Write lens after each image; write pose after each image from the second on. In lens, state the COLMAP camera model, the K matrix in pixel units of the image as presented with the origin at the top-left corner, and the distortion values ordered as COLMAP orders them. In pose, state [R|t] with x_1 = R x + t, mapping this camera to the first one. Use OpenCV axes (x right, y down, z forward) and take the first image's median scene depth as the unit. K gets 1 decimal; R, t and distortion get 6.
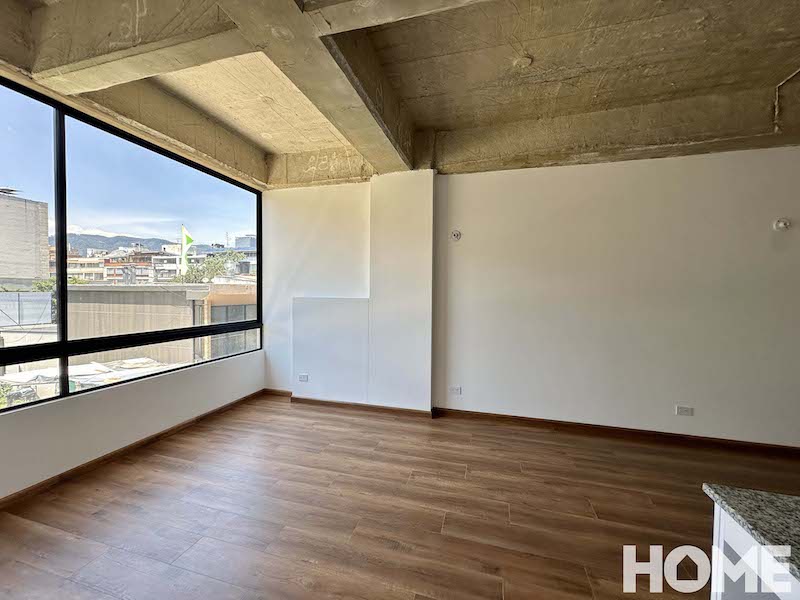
lens RADIAL K [[320.7, 0, 401.5], [0, 320.7, 297.6], [0, 0, 1]] dist [-0.002650, 0.000710]
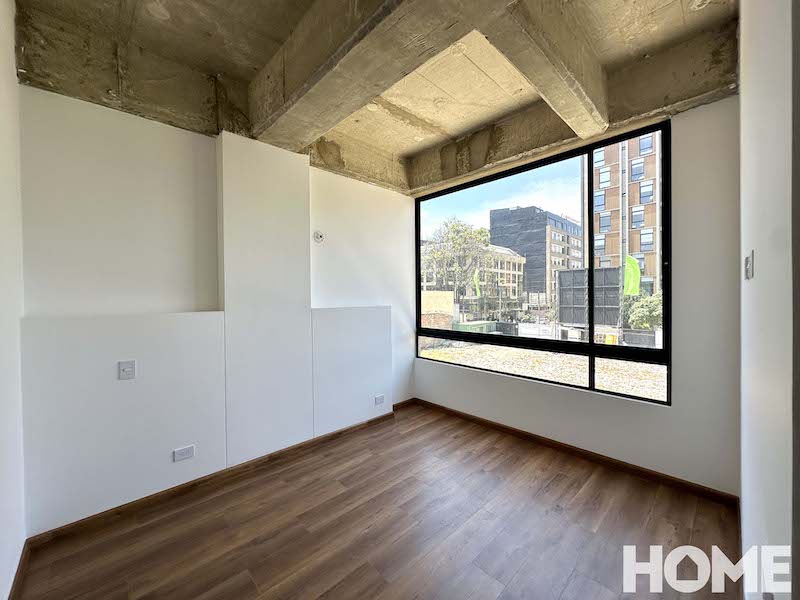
lens RADIAL K [[320.7, 0, 415.1], [0, 320.7, 296.7], [0, 0, 1]] dist [-0.002650, 0.000710]
pose [[-0.483795, -0.013177, -0.875082, 0.356007], [-0.019994, 0.999792, -0.004001, -0.018939], [0.874953, 0.015560, -0.483958, 1.227189]]
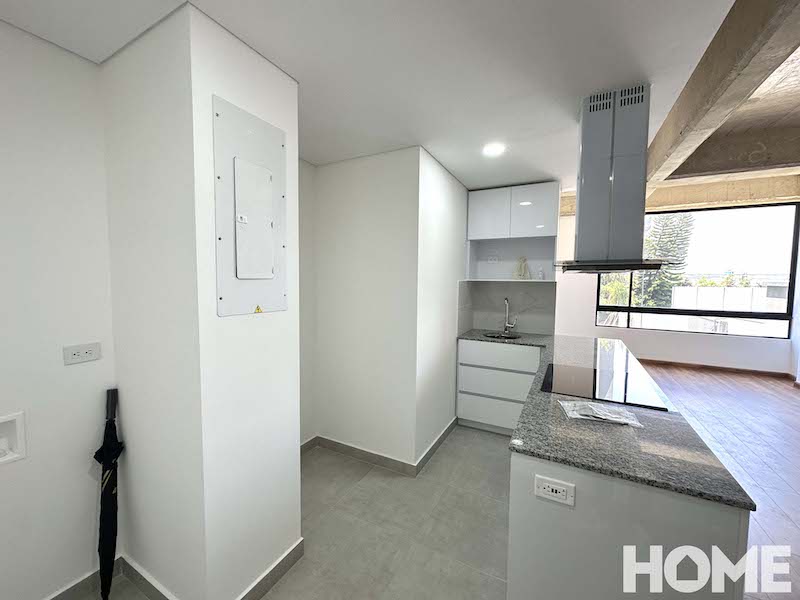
lens RADIAL K [[320.7, 0, 397.5], [0, 320.7, 297.9], [0, 0, 1]] dist [-0.002650, 0.000710]
pose [[-0.222782, 0.045707, -0.973796, 1.383454], [-0.028678, 0.998161, 0.053412, -0.010524], [0.974446, 0.039825, -0.221062, -0.176004]]
